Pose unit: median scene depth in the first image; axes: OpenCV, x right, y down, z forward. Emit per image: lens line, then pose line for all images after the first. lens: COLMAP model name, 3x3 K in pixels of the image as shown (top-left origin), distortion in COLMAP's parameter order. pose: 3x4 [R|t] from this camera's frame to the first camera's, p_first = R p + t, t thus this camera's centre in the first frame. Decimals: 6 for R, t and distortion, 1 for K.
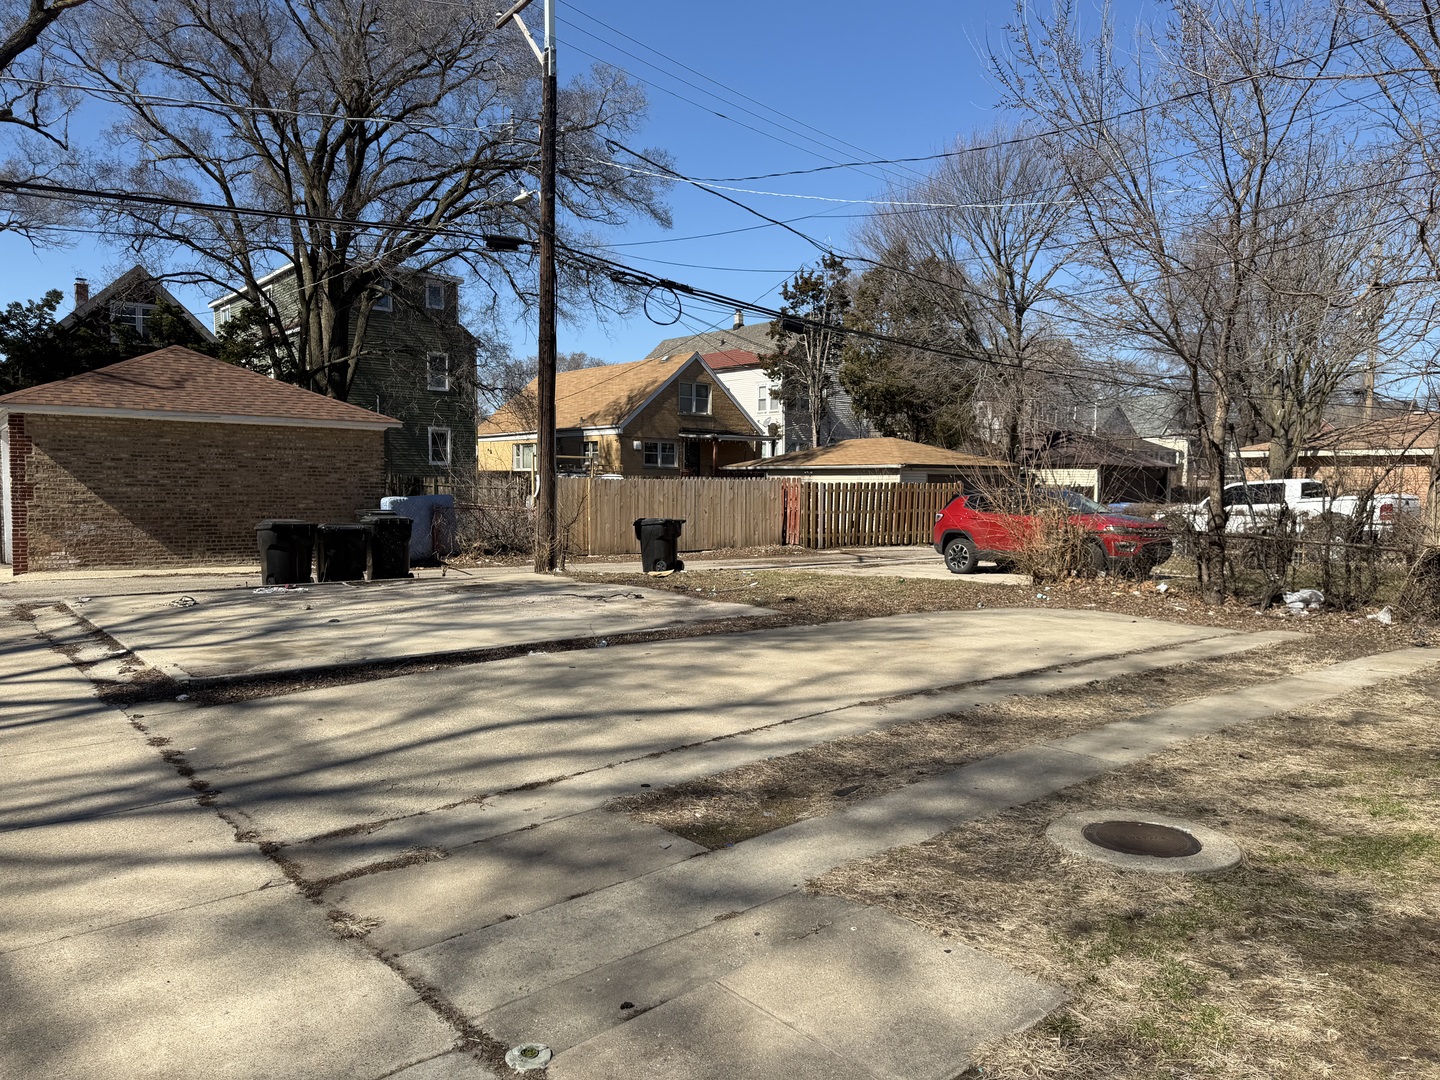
lens RADIAL K [[1022.4, 0, 718.2], [0, 1022.4, 543.9], [0, 0, 1]] dist [0.027074, -0.026993]
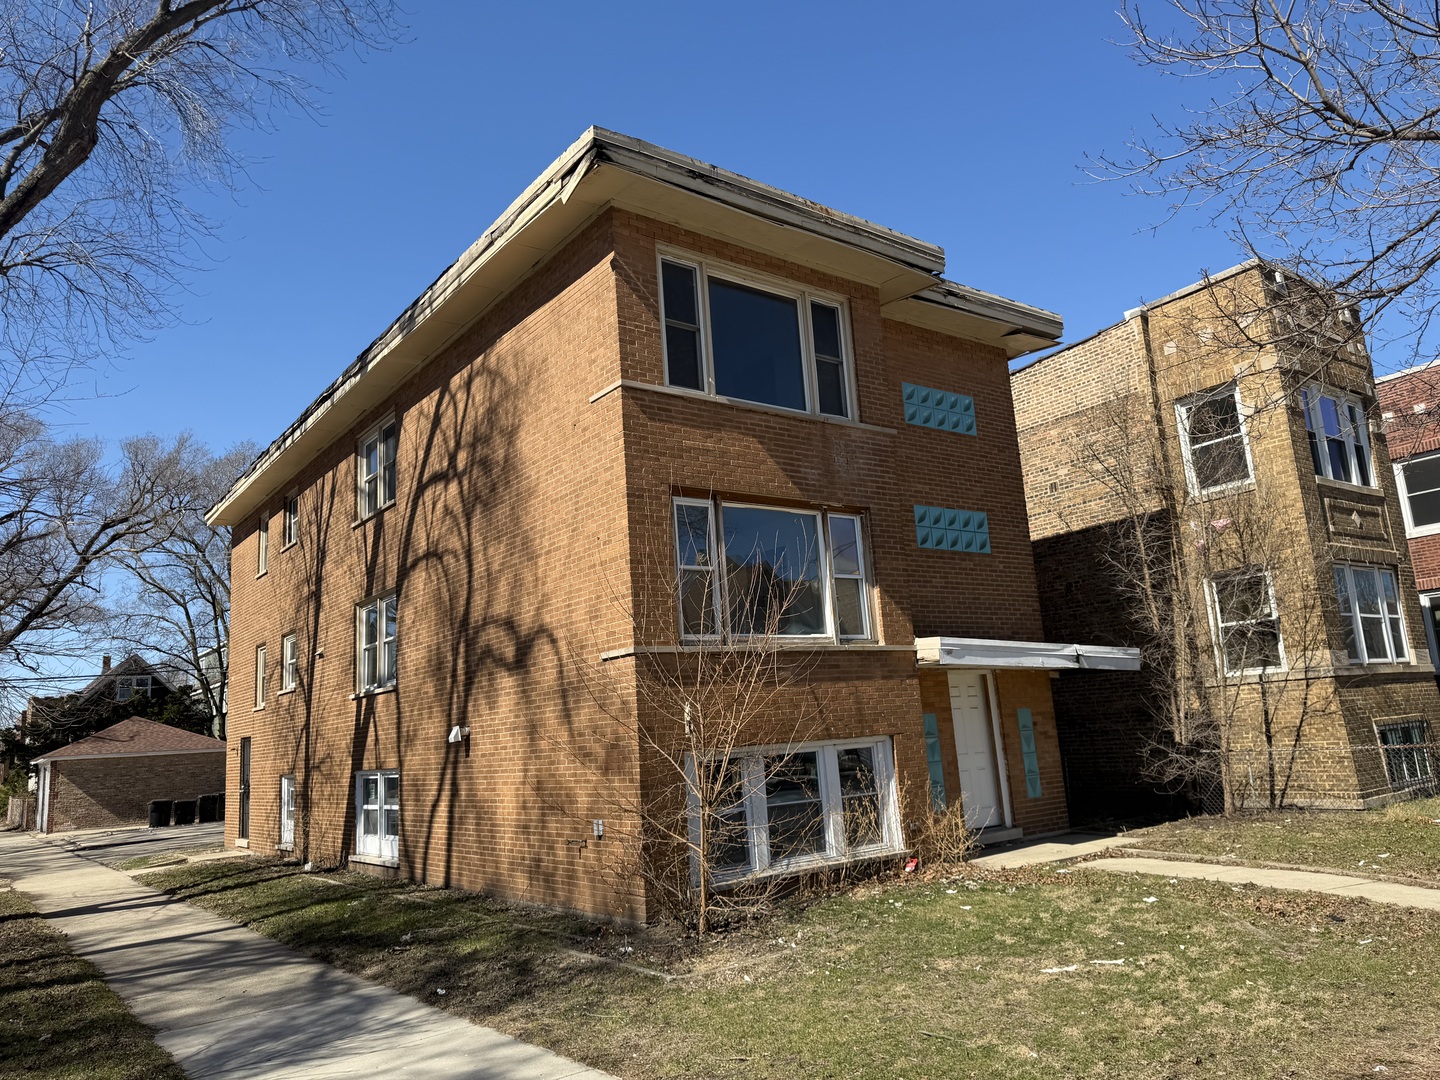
lens RADIAL K [[1022.4, 0, 711.6], [0, 1022.4, 528.9], [0, 0, 1]] dist [0.027074, -0.026993]
pose [[0.996127, -0.082380, -0.030740, 0.836709], [0.071809, 0.963930, -0.256284, 0.063961], [0.050744, 0.253084, 0.966112, -1.195080]]
